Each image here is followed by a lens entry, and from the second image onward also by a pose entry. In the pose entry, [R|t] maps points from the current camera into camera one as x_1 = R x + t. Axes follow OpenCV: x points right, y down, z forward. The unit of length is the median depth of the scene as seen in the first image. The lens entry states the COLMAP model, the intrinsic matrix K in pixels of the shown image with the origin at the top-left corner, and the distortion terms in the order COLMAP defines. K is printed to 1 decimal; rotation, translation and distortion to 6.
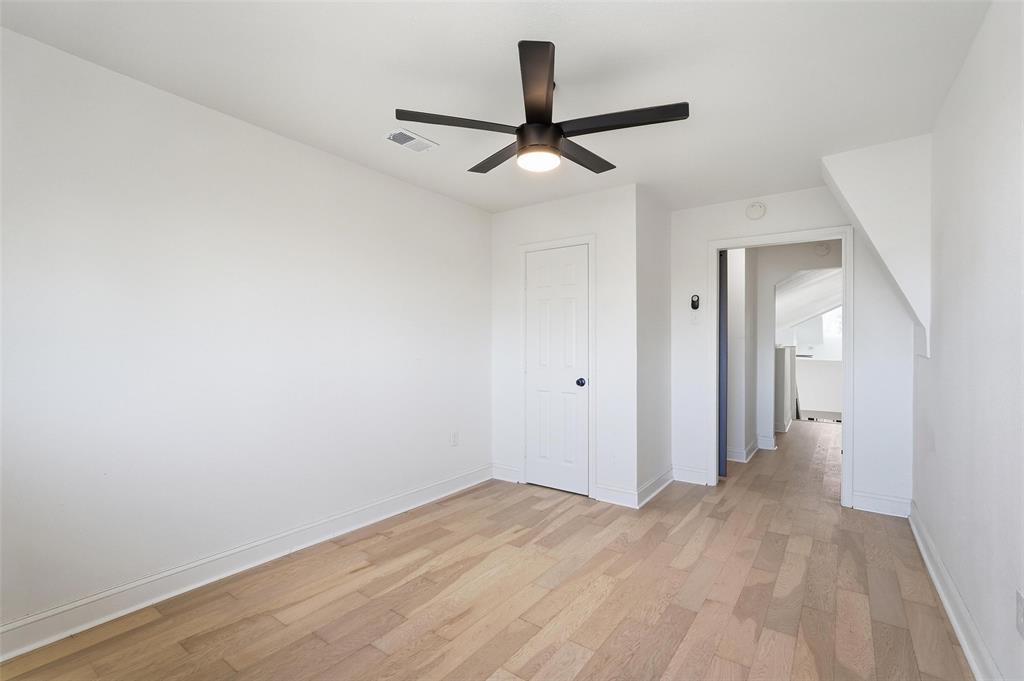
lens RADIAL K [[467.5, 0, 510.5], [0, 467.5, 342.5], [0, 0, 1]] dist [0.002675, 0.001233]
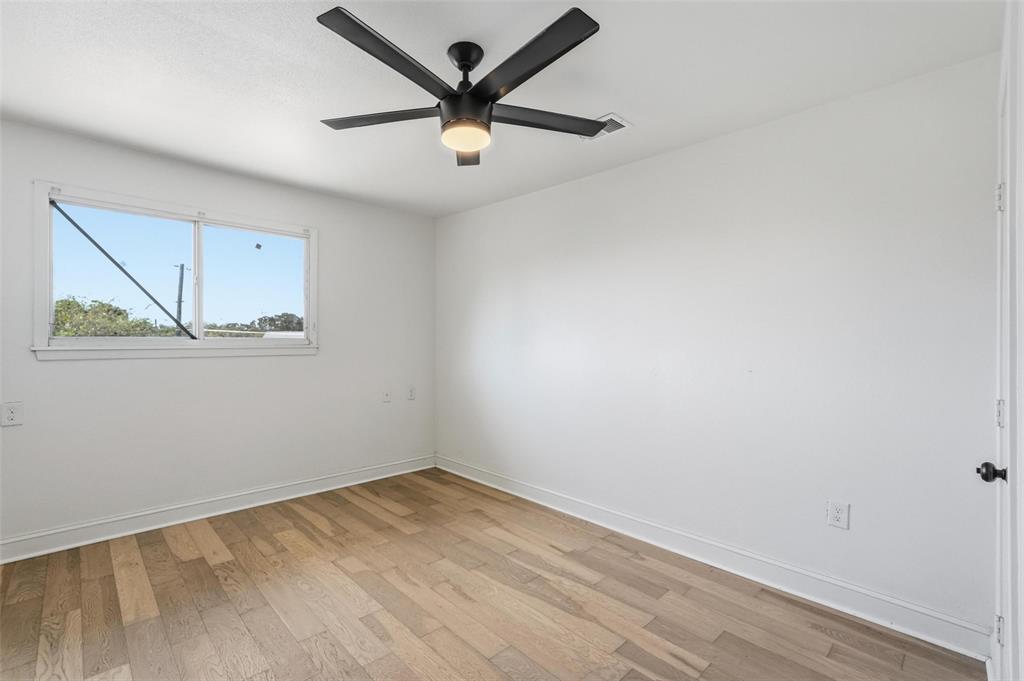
lens RADIAL K [[467.5, 0, 510.7], [0, 467.5, 340.5], [0, 0, 1]] dist [0.002675, 0.001233]
pose [[-0.187233, -0.007974, -0.982283, 0.783537], [-0.002403, 0.999968, -0.007660, -0.003101], [0.982313, 0.000926, -0.187246, 1.076692]]
